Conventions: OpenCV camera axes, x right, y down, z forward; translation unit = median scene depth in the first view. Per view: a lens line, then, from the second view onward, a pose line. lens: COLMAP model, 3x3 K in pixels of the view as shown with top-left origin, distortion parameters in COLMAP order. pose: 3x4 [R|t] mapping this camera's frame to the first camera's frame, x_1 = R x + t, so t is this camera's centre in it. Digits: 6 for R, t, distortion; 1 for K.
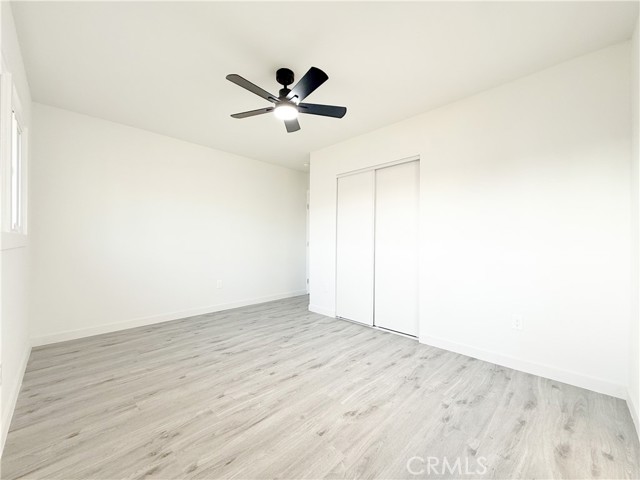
lens RADIAL K [[256.0, 0, 318.6], [0, 256.0, 239.1], [0, 0, 1]] dist [0.001251, -0.000099]
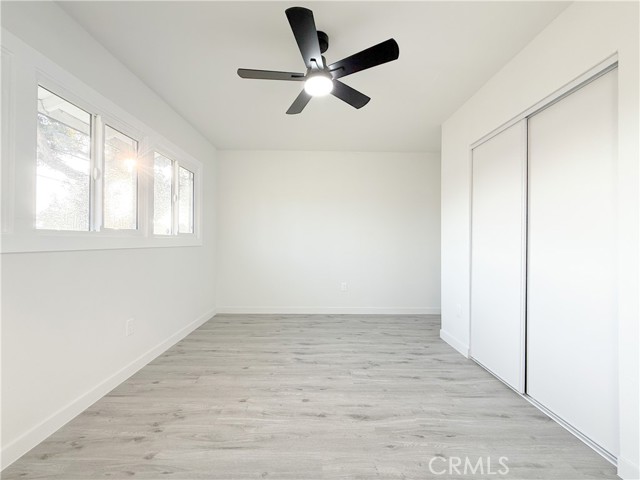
lens RADIAL K [[256.0, 0, 318.3], [0, 256.0, 239.9], [0, 0, 1]] dist [0.001251, -0.000099]
pose [[0.711952, -0.005215, -0.702208, 0.401470], [0.002258, 0.999984, -0.005137, -0.000283], [0.702224, 0.002072, 0.711953, 0.384750]]
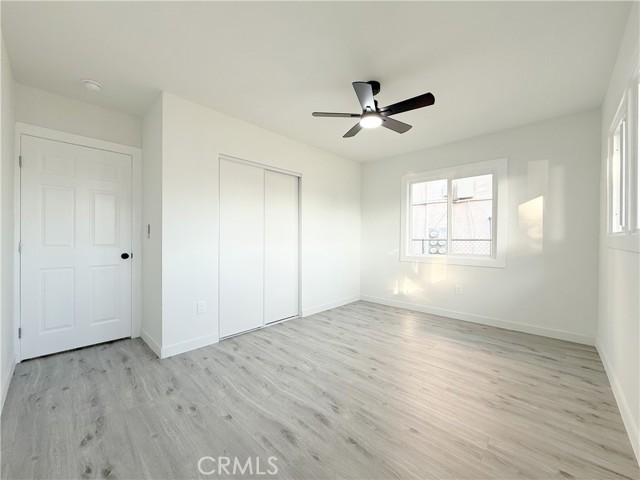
lens RADIAL K [[256.0, 0, 318.7], [0, 256.0, 241.6], [0, 0, 1]] dist [0.001251, -0.000099]
pose [[-0.020597, -0.013177, 0.999701, -1.089628], [-0.008238, 0.999881, 0.013010, -0.002857], [-0.999754, -0.007967, -0.020703, 1.127698]]
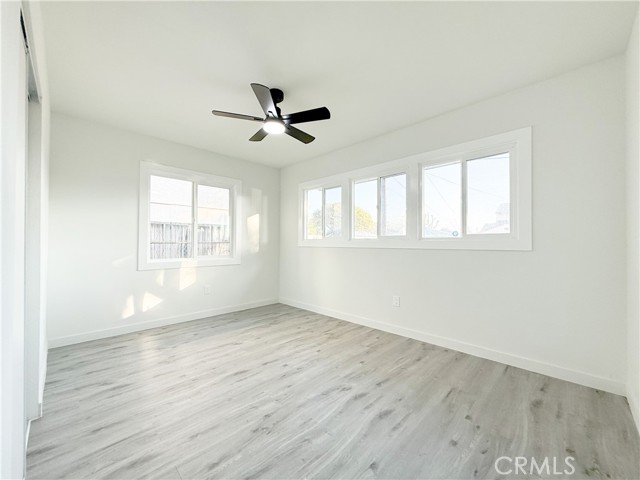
lens RADIAL K [[256.0, 0, 318.9], [0, 256.0, 242.2], [0, 0, 1]] dist [0.001251, -0.000099]
pose [[-0.999973, -0.006715, -0.002853, -0.287018], [-0.006692, 0.999947, -0.007885, 0.003145], [0.002906, -0.007866, -0.999965, 1.898674]]
